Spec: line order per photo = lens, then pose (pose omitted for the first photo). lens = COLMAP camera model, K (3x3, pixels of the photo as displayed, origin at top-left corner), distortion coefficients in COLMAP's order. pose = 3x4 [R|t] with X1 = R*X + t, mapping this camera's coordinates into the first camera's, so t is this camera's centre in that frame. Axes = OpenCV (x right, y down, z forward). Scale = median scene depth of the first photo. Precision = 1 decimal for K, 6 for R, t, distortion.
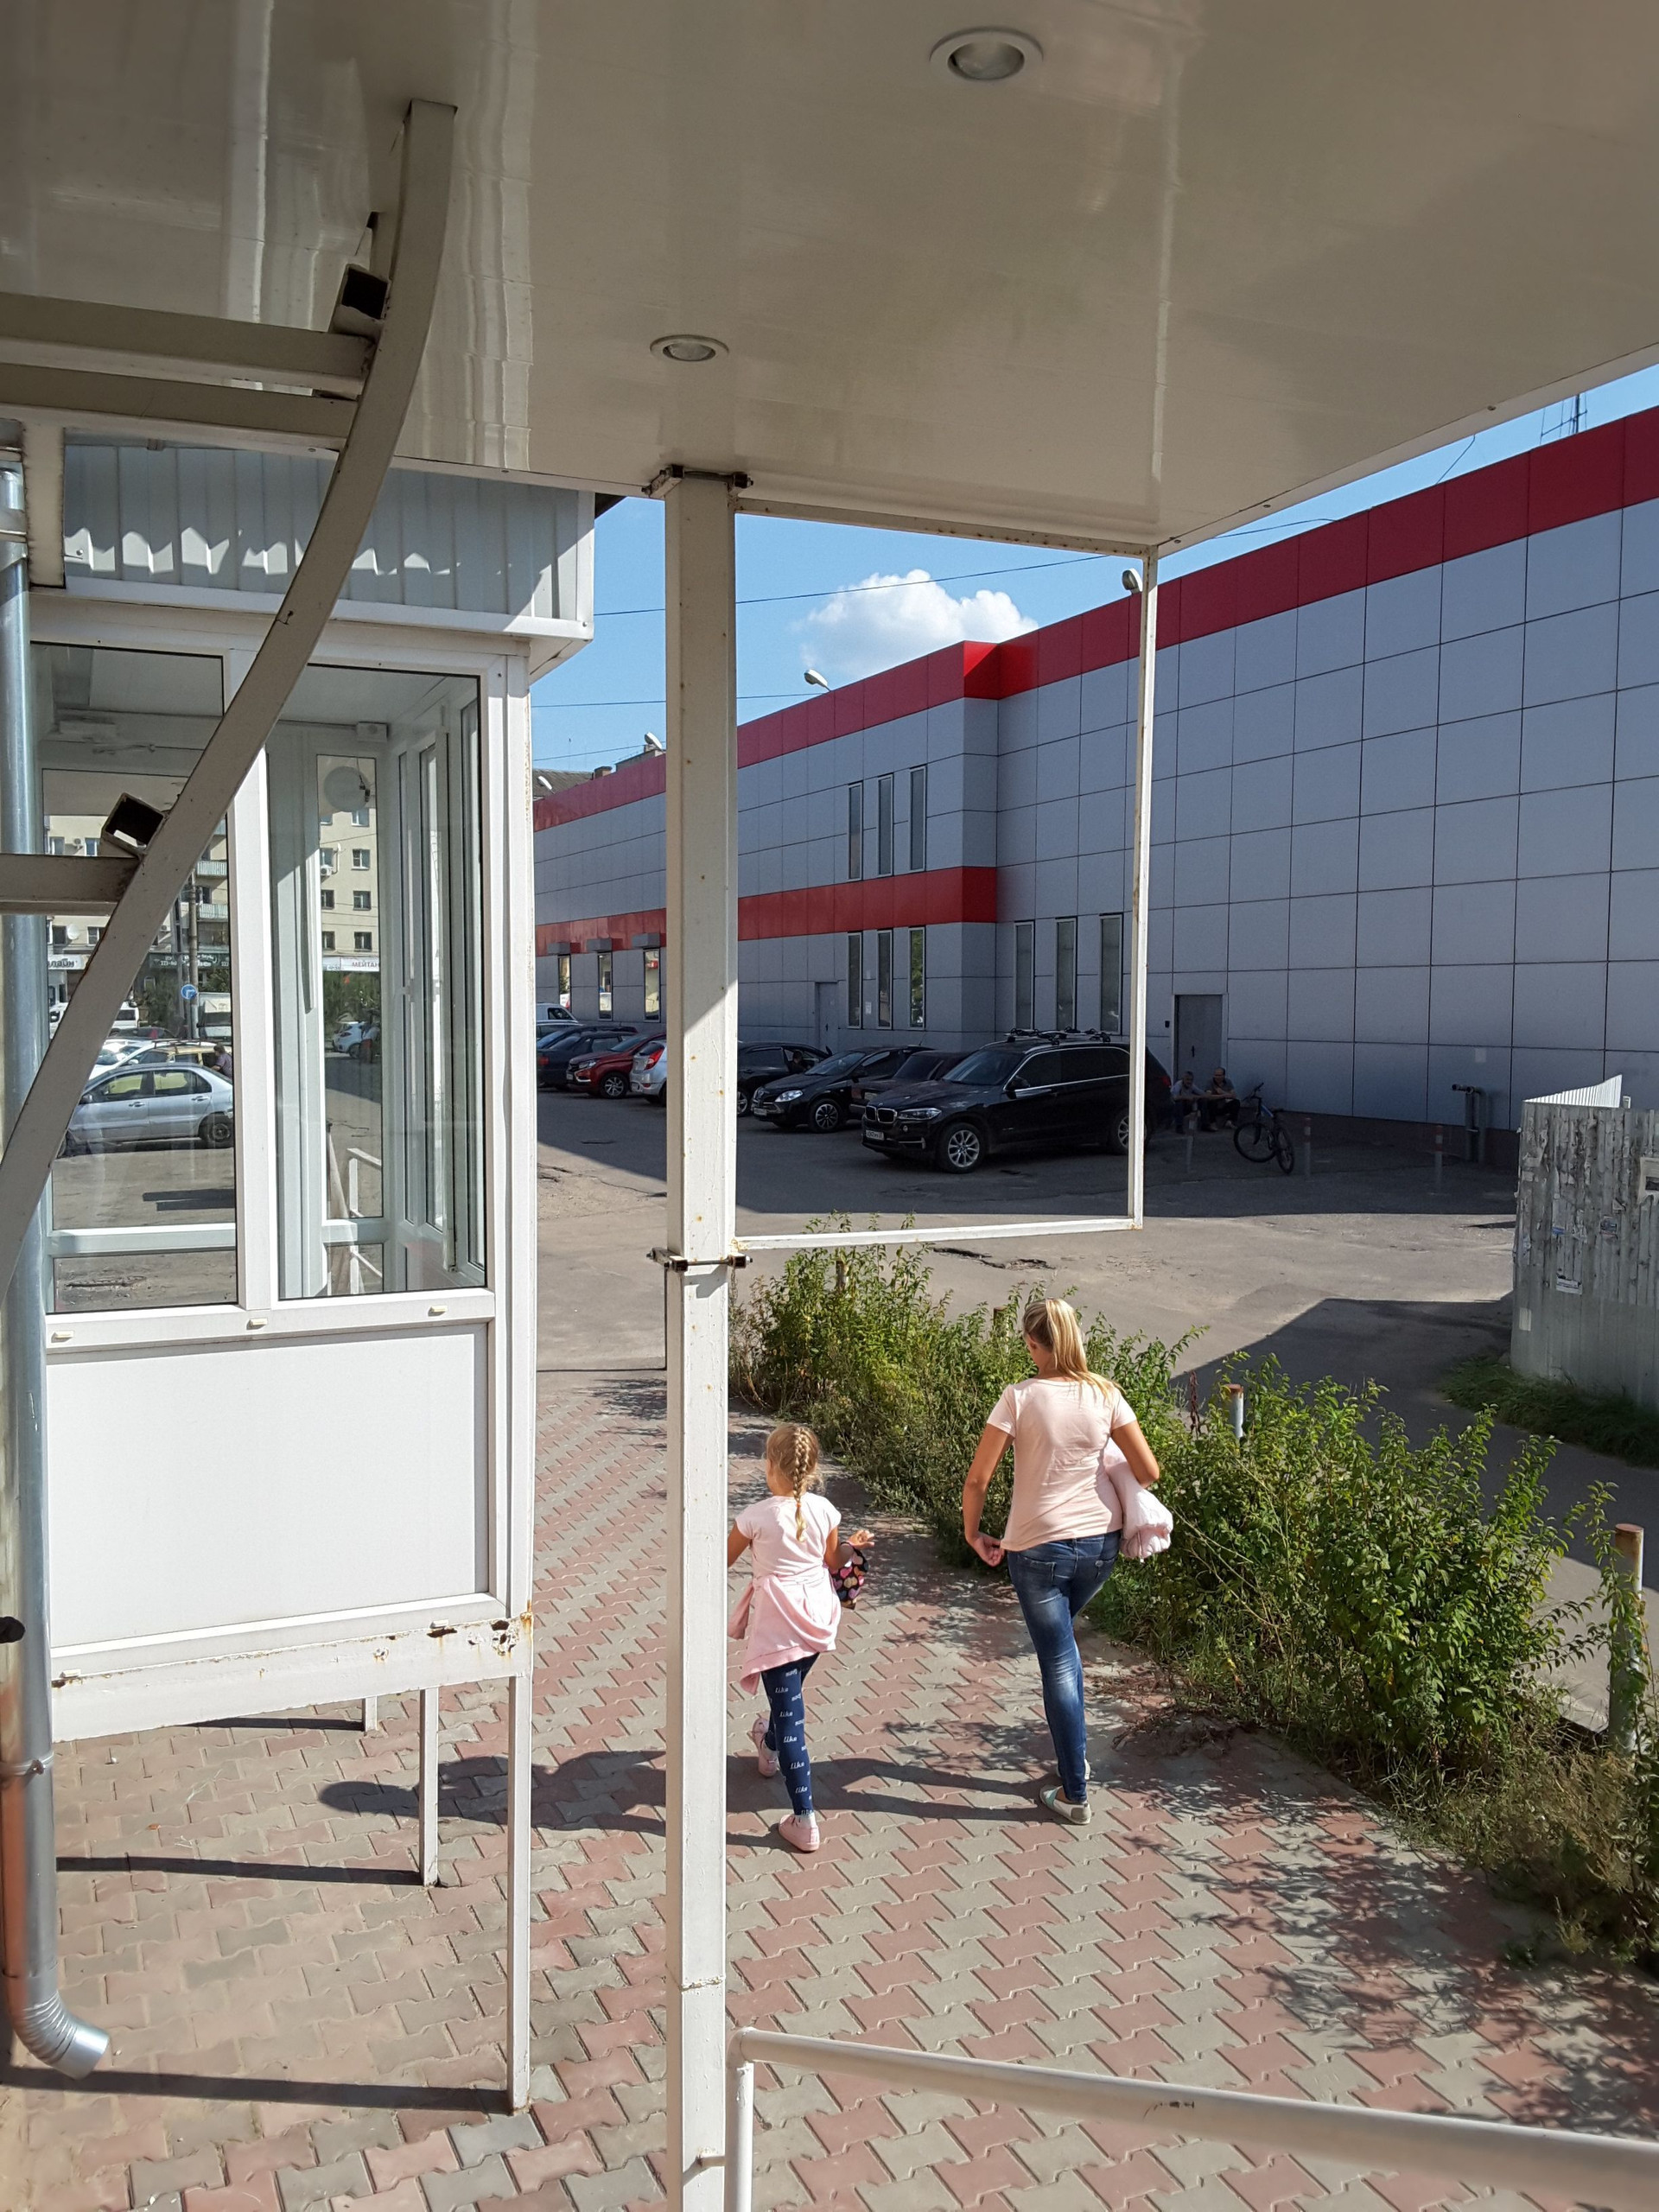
lens RADIAL K [[1777.6, 0, 820.3], [0, 1777.6, 1109.1], [0, 0, 1]] dist [0.124864, -0.221643]
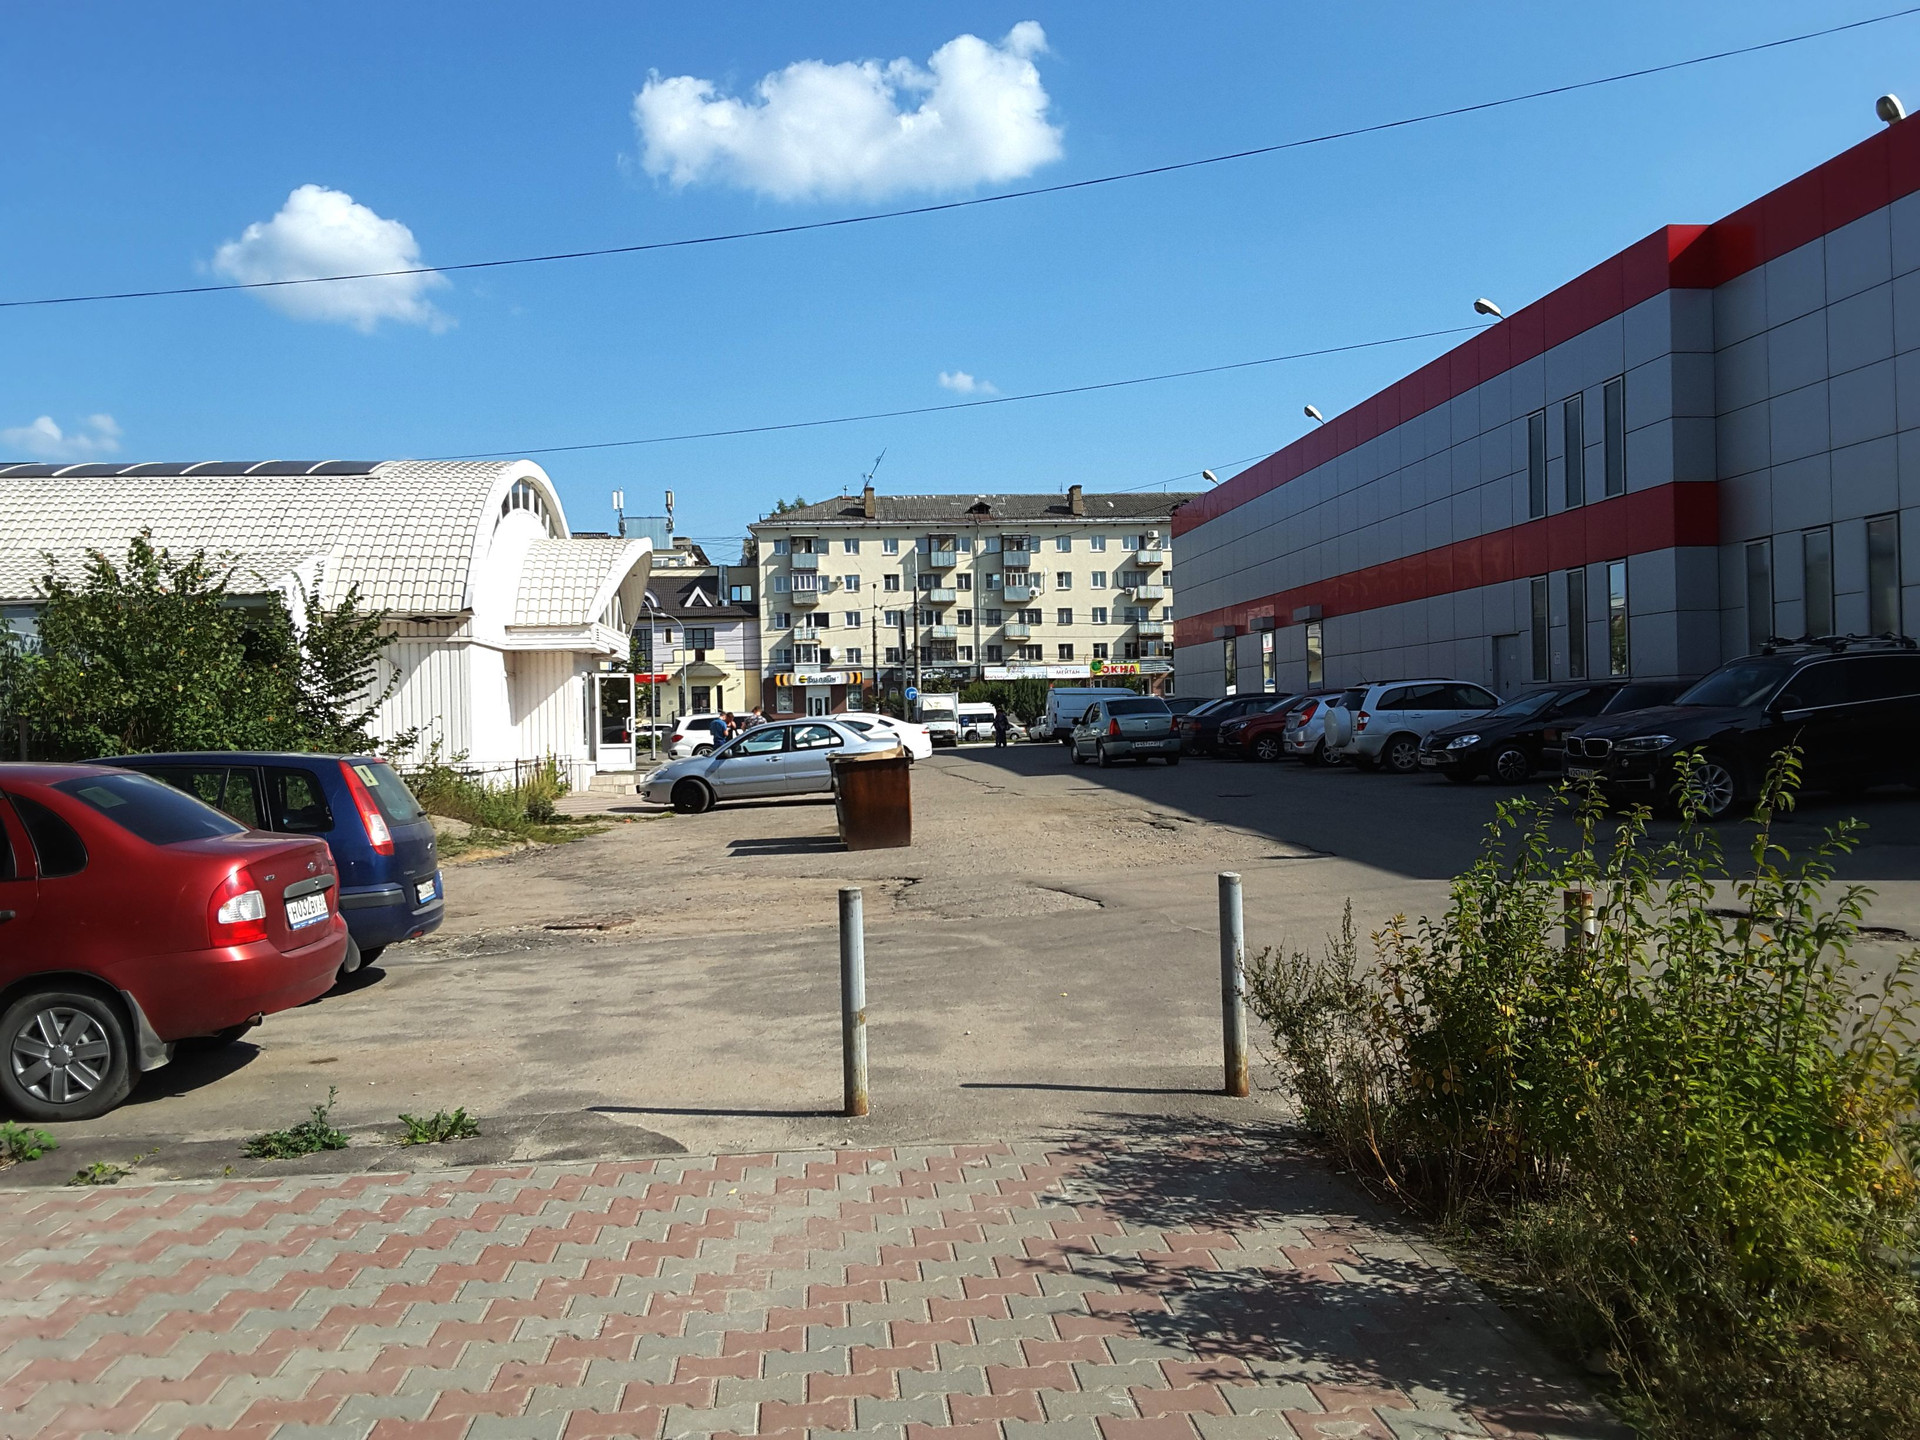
lens RADIAL K [[1539.3, 0, 948.5], [0, 1539.3, 715.1], [0, 0, 1]] dist [0.121091, -0.214856]
pose [[0.943090, -0.023067, -0.331738, -0.005642], [0.003060, 0.998151, -0.060706, 0.050683], [0.332525, 0.056236, 0.941416, 0.444260]]
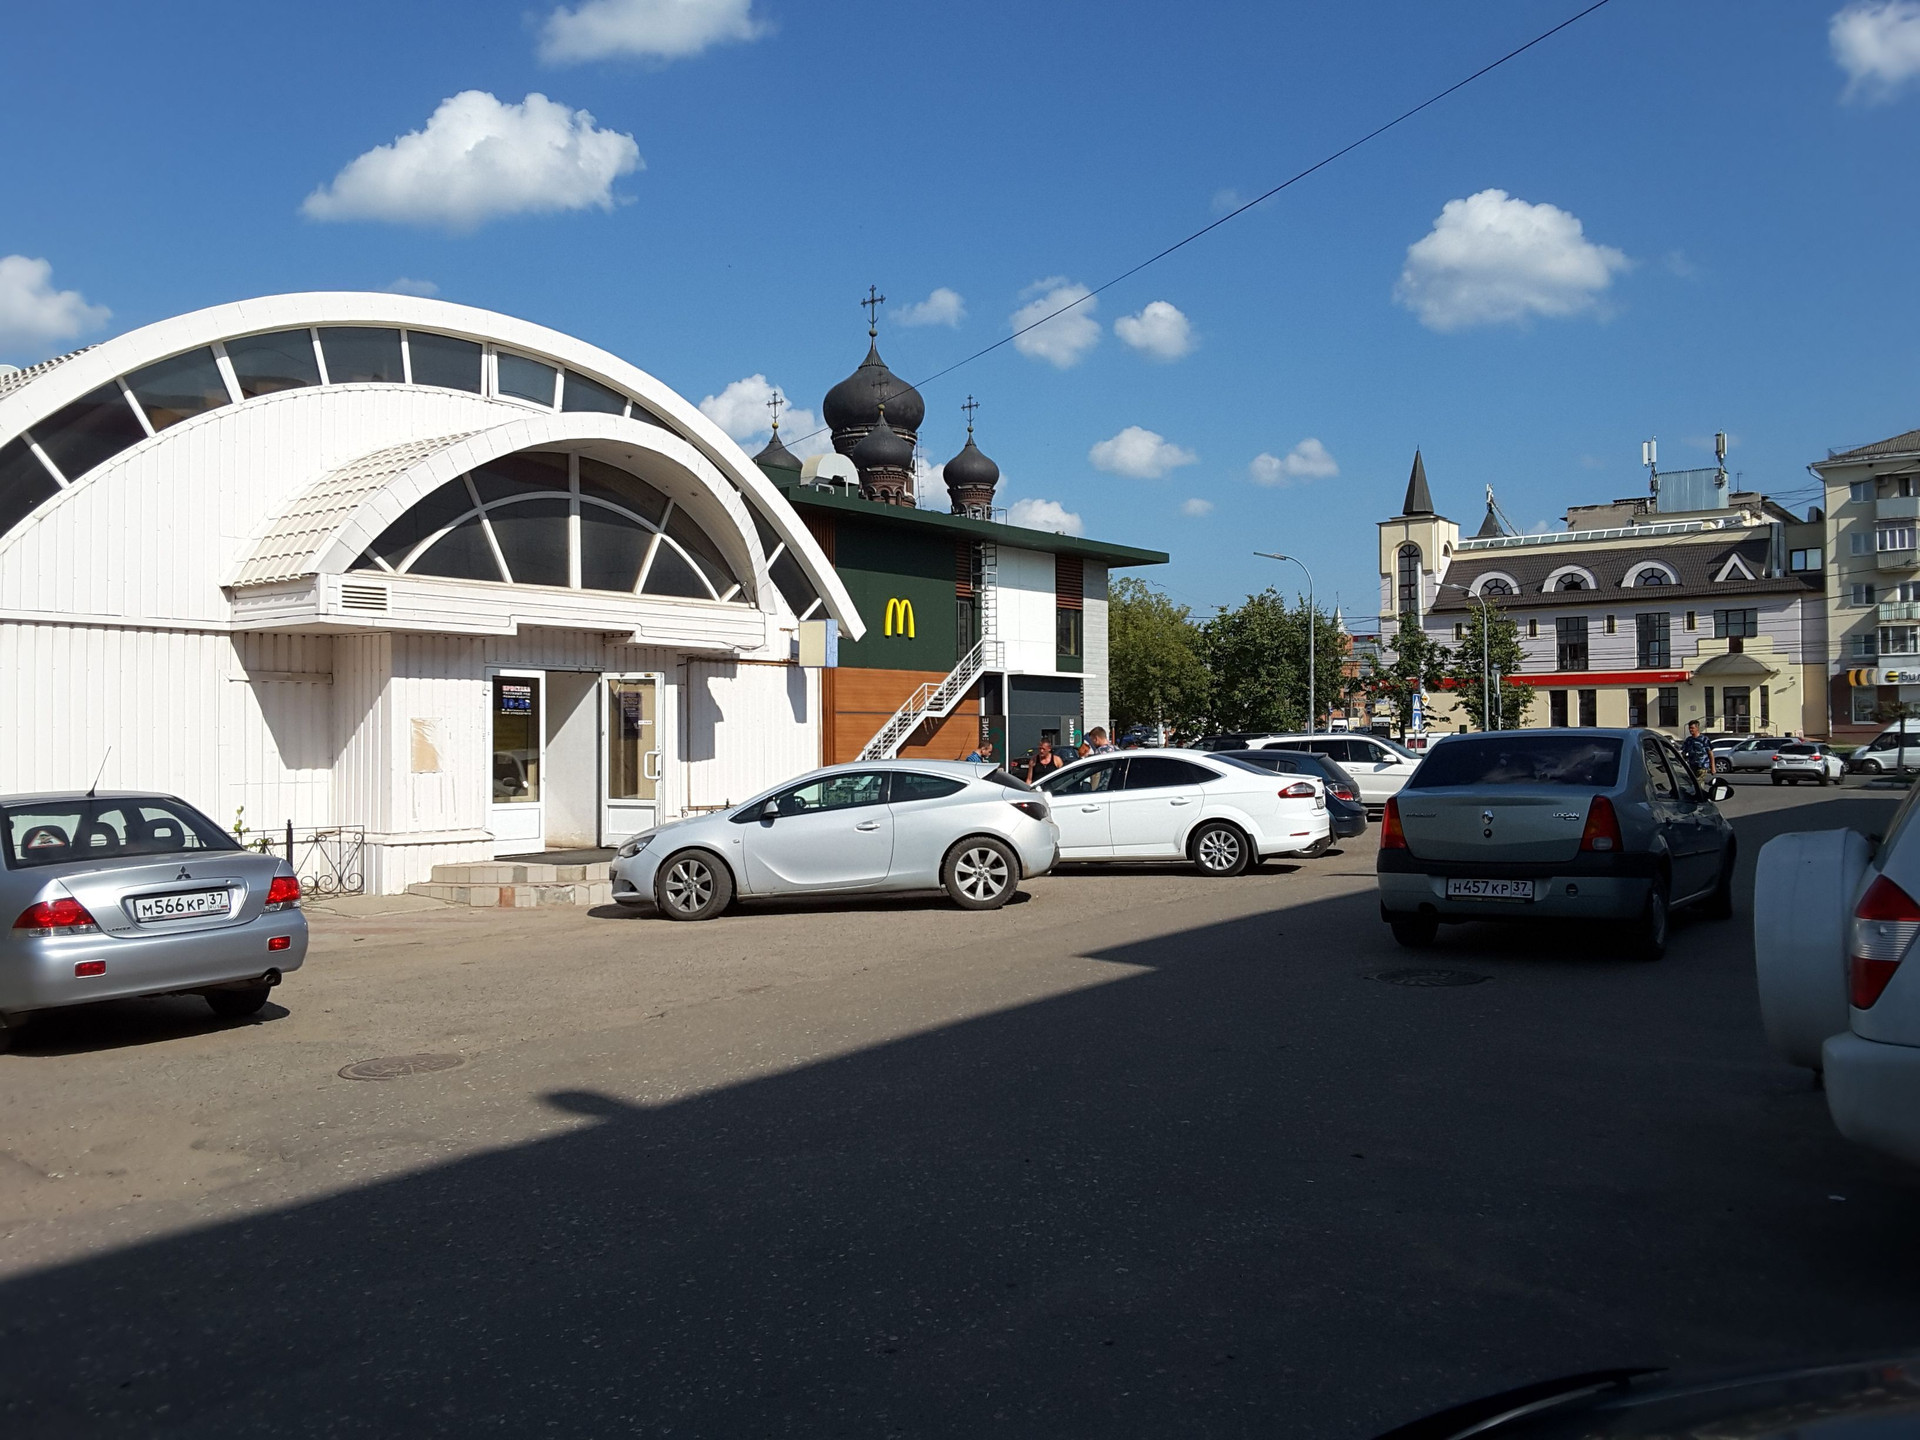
lens RADIAL K [[1539.3, 0, 948.5], [0, 1539.3, 715.1], [0, 0, 1]] dist [0.121091, -0.214856]
pose [[0.475959, -0.015476, -0.879331, 0.013854], [-0.047925, 0.997903, -0.043503, -0.073282], [0.878161, 0.062848, 0.474220, 2.059925]]
